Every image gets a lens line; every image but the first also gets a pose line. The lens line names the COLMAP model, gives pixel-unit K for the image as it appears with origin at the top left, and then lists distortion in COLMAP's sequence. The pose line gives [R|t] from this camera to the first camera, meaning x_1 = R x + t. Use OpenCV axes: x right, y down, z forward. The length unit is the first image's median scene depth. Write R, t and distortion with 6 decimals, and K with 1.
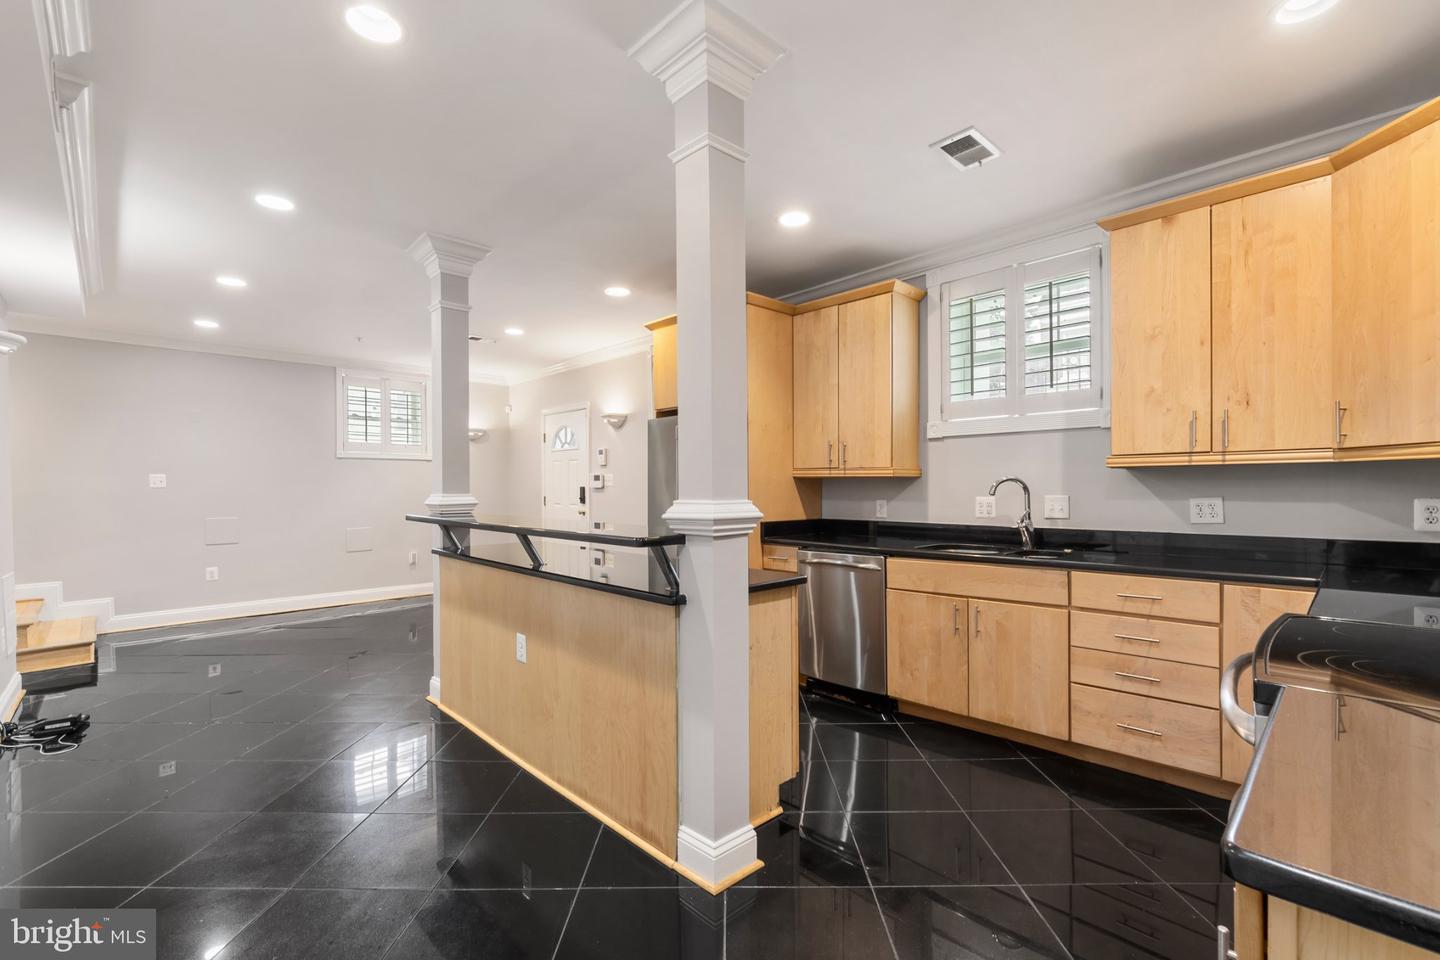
lens RADIAL K [[622.2, 0, 718.9], [0, 622.2, 504.3], [0, 0, 1]] dist [-0.007912, 0.002410]
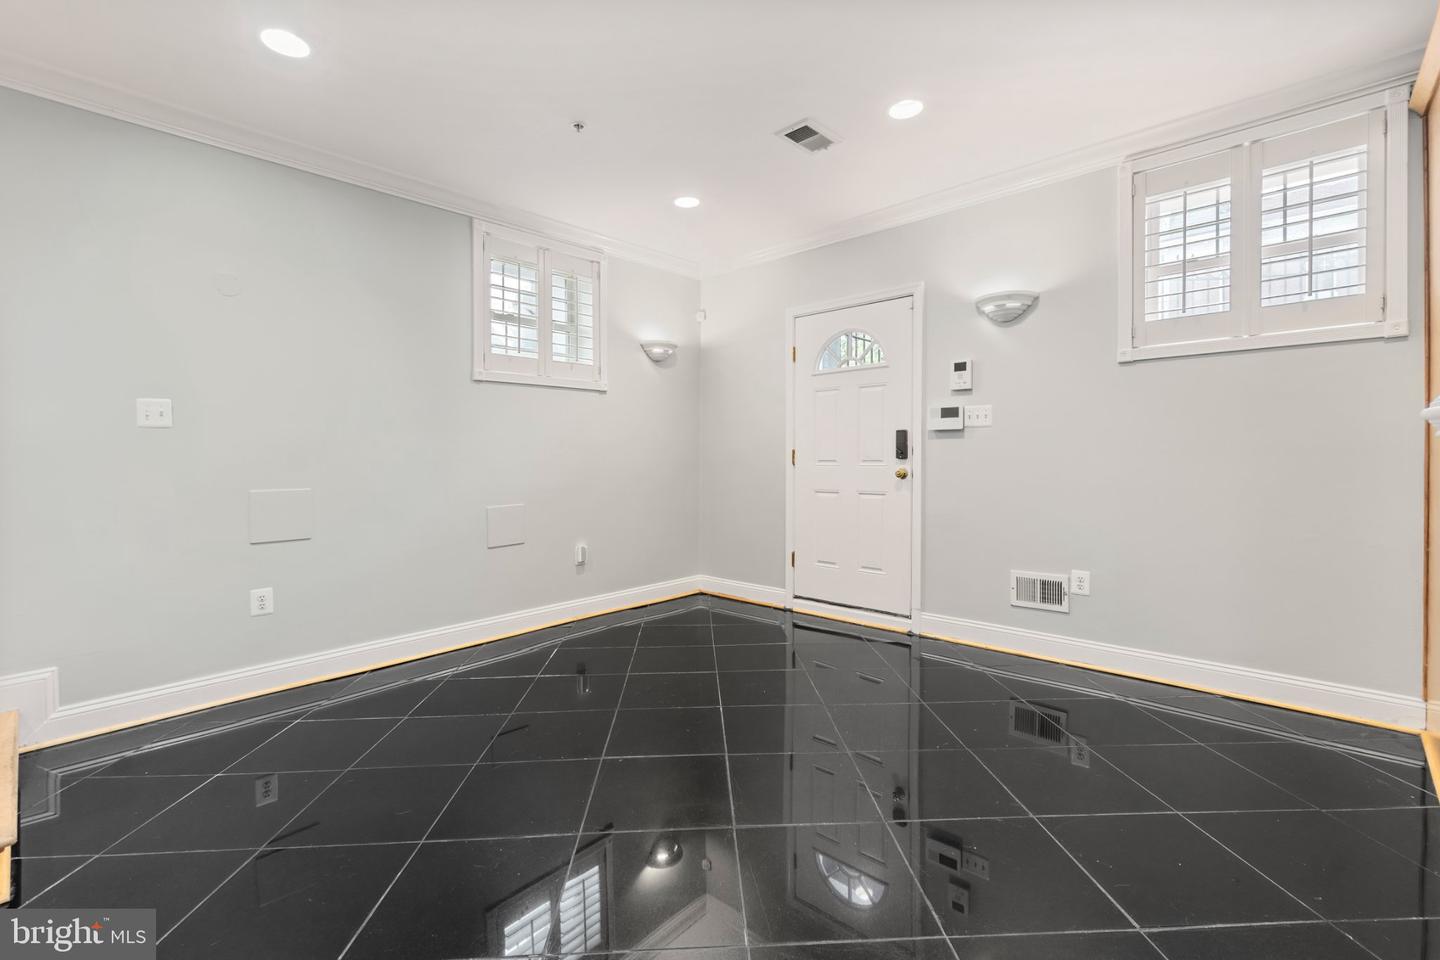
lens RADIAL K [[622.2, 0, 713.2], [0, 622.2, 448.0], [0, 0, 1]] dist [-0.007912, 0.002410]
pose [[0.998021, -0.030015, 0.055248, -0.428333], [0.031185, 0.999305, -0.020442, -0.005106], [-0.054596, 0.022124, 0.998263, 0.426565]]
